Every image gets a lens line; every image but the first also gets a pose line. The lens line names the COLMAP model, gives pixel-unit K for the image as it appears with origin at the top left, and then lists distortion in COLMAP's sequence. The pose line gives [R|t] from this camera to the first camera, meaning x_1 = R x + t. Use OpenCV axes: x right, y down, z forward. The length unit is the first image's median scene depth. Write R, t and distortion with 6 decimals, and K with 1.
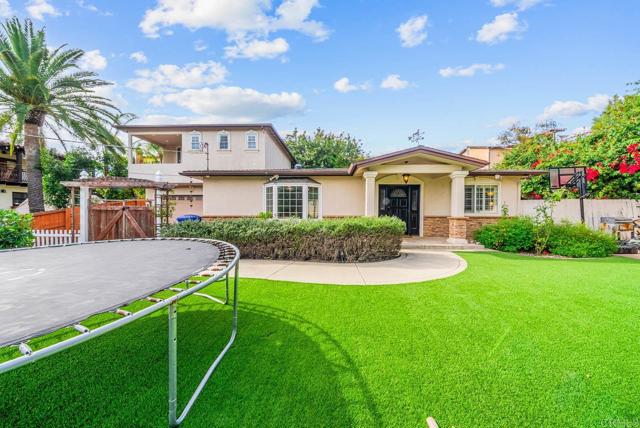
lens RADIAL K [[220.7, 0, 324.6], [0, 220.7, 213.6], [0, 0, 1]] dist [-0.002384, -0.000193]
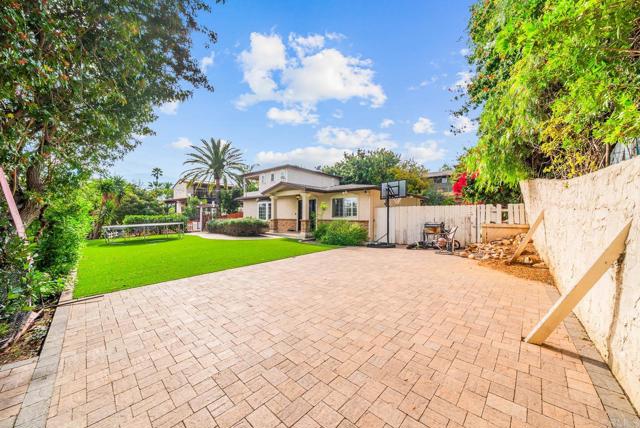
lens RADIAL K [[225.3, 0, 328.2], [0, 225.3, 220.2], [0, 0, 1]] dist [-0.002598, -0.000149]
pose [[0.775877, 0.013264, -0.630745, 1.519248], [-0.008261, 0.999907, 0.010865, -0.001893], [0.630831, -0.003219, 0.775914, -0.192016]]
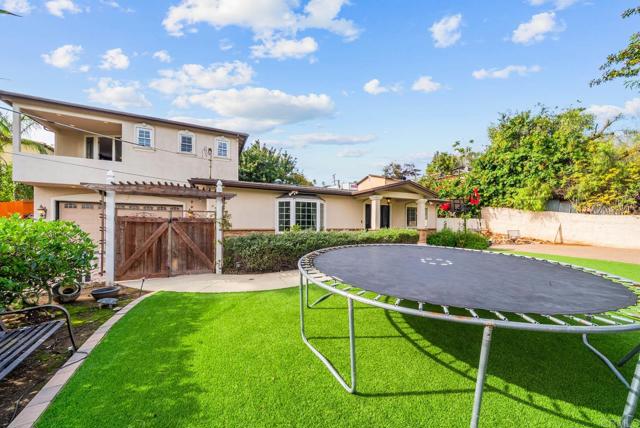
lens RADIAL K [[223.1, 0, 324.6], [0, 223.1, 226.0], [0, 0, 1]] dist [-0.002560, -0.000232]
pose [[0.877599, -0.000534, 0.479396, -0.584126], [0.004490, 0.999965, -0.007105, 0.004758], [-0.479375, 0.008388, 0.877570, -0.022850]]
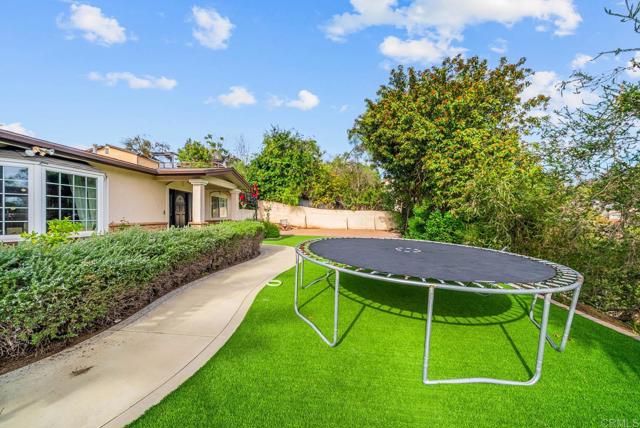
lens RADIAL K [[222.0, 0, 320.0], [0, 222.0, 214.0], [0, 0, 1]] dist [-0.000683, -0.000042]
pose [[0.024668, 0.004341, 0.999686, -0.681823], [0.015897, 0.999862, -0.004734, -0.008229], [-0.999569, 0.016009, 0.024596, 0.333178]]
